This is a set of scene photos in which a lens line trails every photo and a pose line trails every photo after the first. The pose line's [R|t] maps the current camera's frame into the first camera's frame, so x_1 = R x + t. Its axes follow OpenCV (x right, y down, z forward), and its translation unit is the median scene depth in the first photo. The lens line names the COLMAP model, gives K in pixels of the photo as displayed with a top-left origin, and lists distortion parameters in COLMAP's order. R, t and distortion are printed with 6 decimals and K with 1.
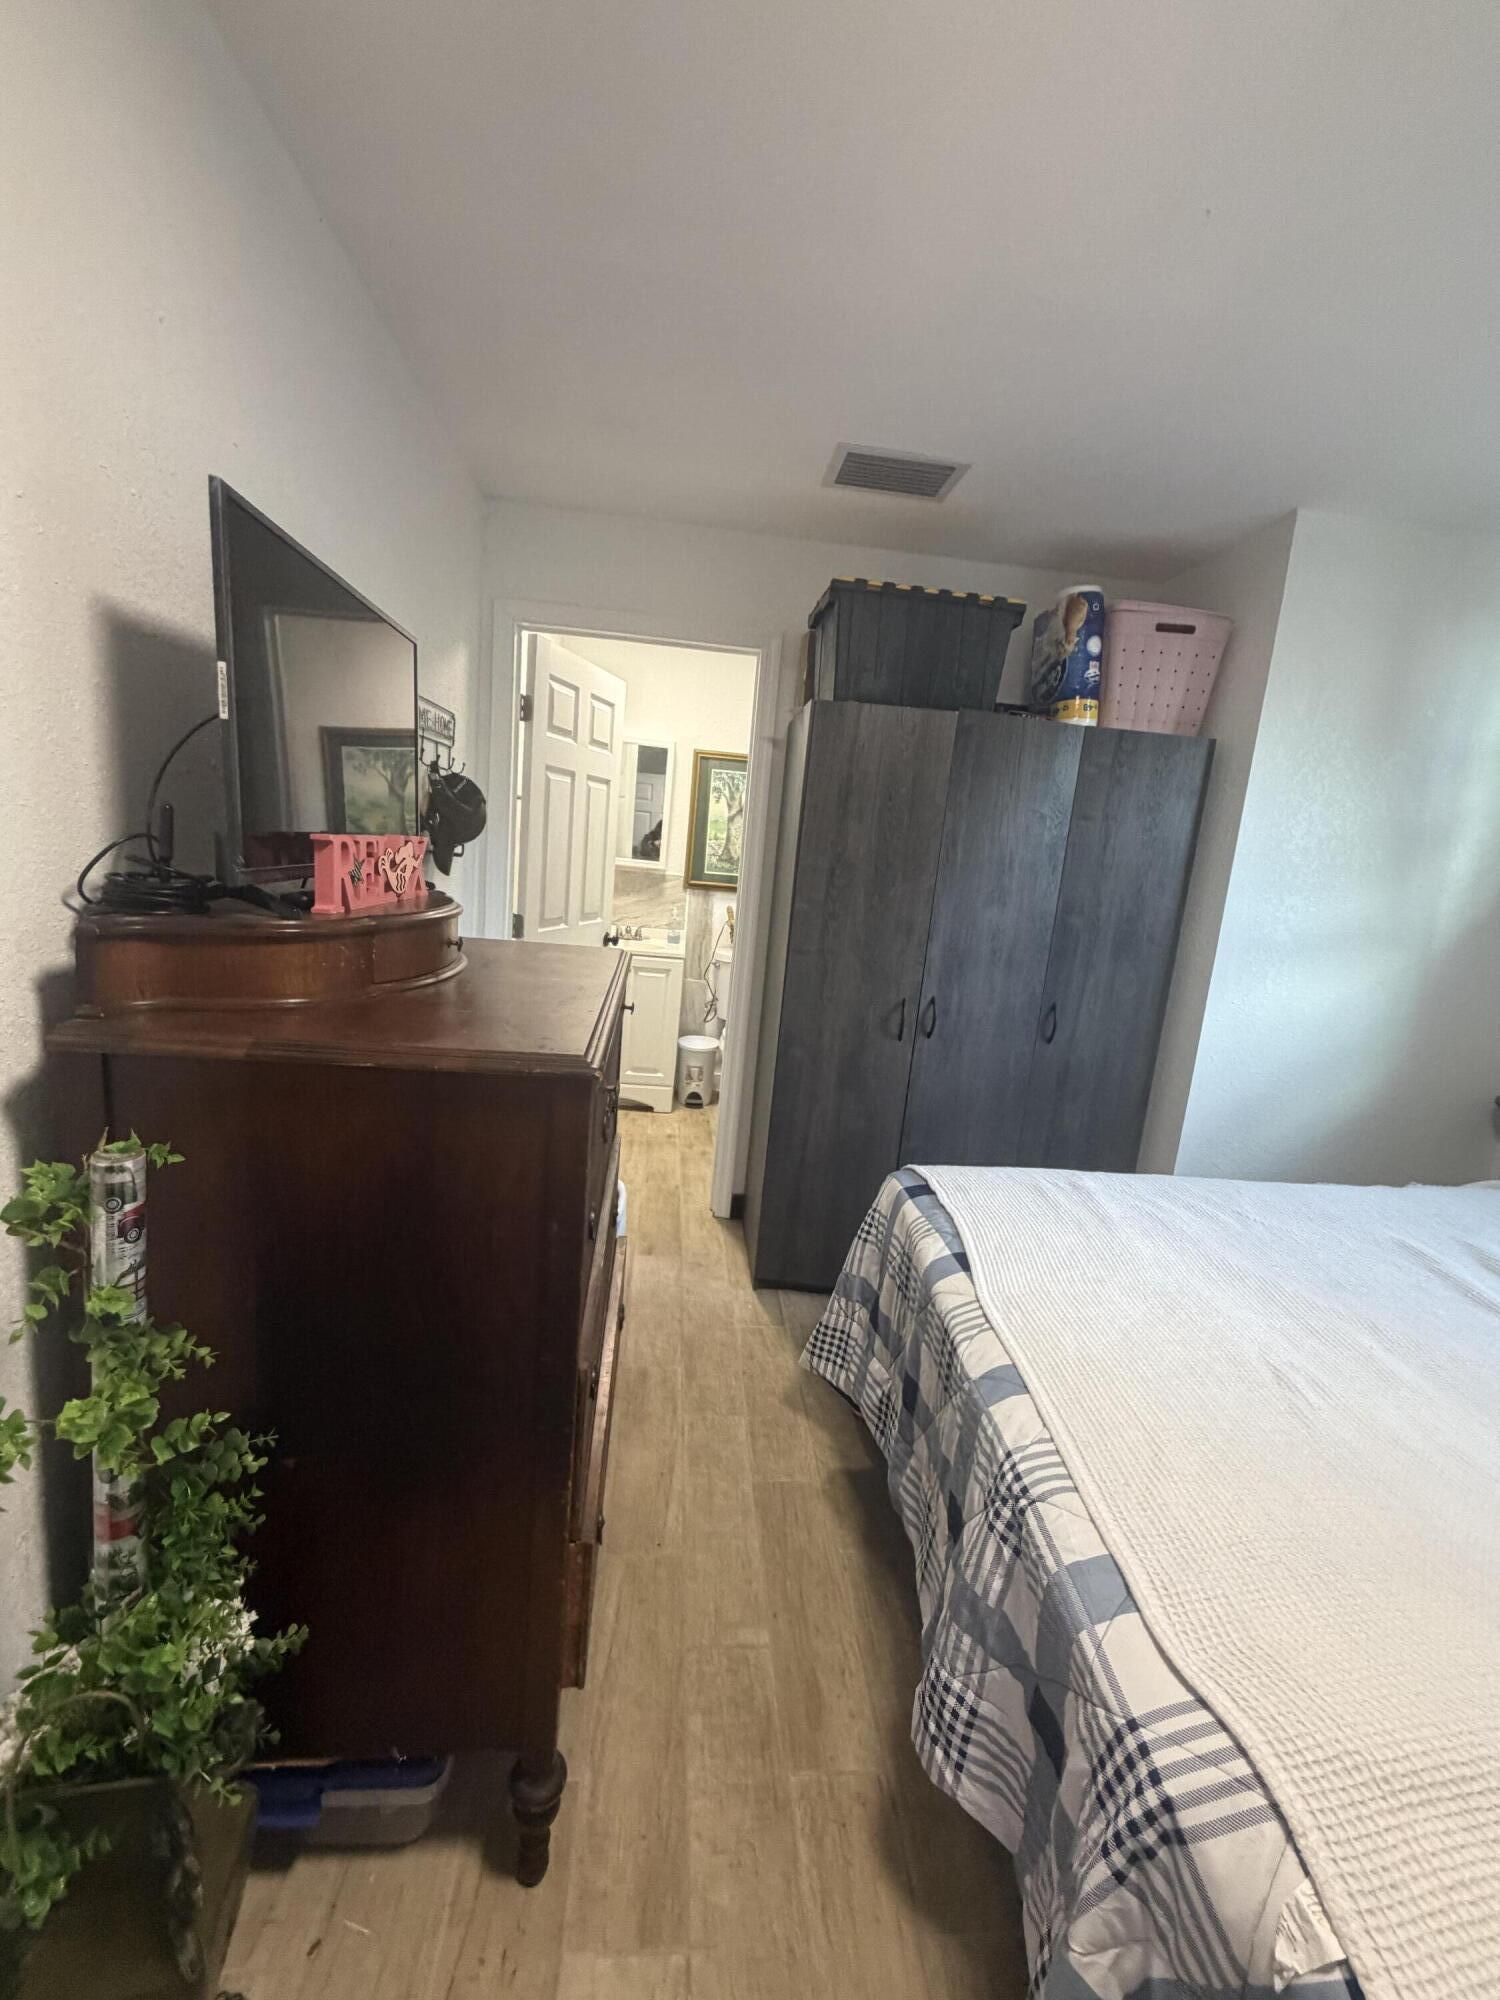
lens RADIAL K [[828.5, 0, 748.8], [0, 828.5, 996.3], [0, 0, 1]] dist [0.000726, 0.000330]
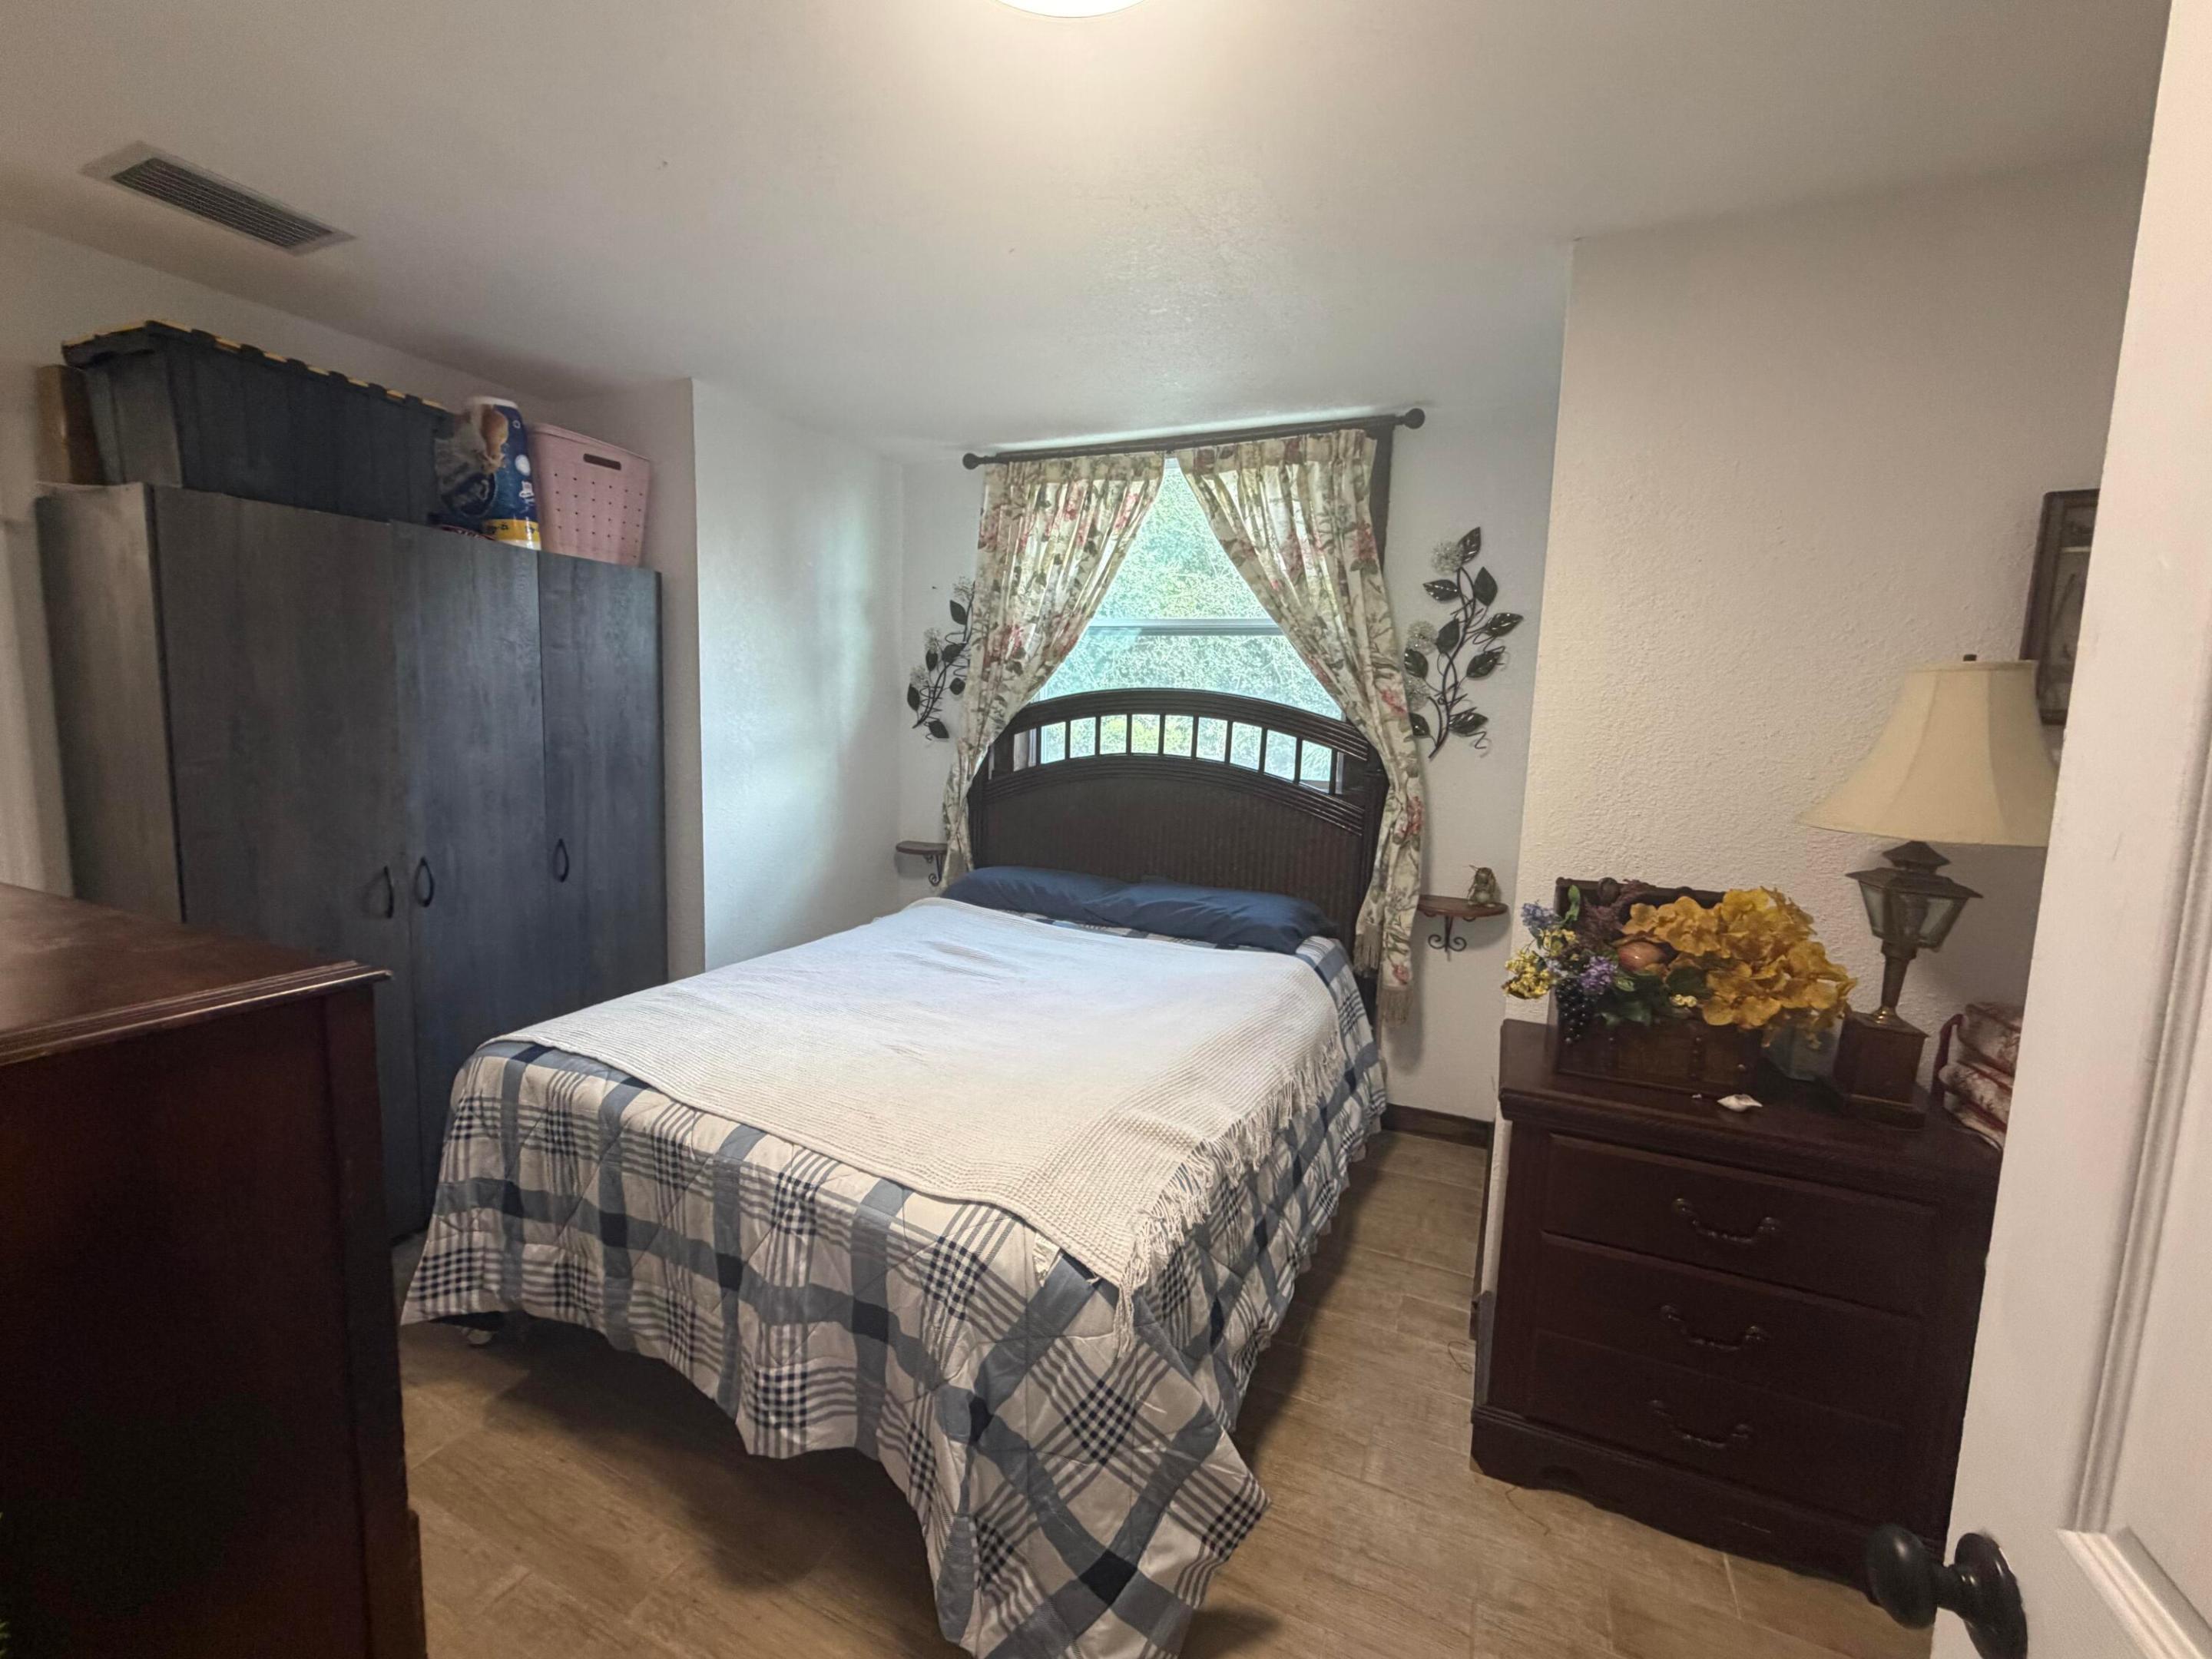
lens RADIAL K [[916.3, 0, 1096.1], [0, 916.3, 825.5], [0, 0, 1]] dist [0.000726, 0.000330]
pose [[0.496896, -0.173534, 0.850283, -0.245314], [0.164613, 0.980862, 0.103986, -0.016772], [-0.852055, 0.088297, 0.515952, -0.080755]]
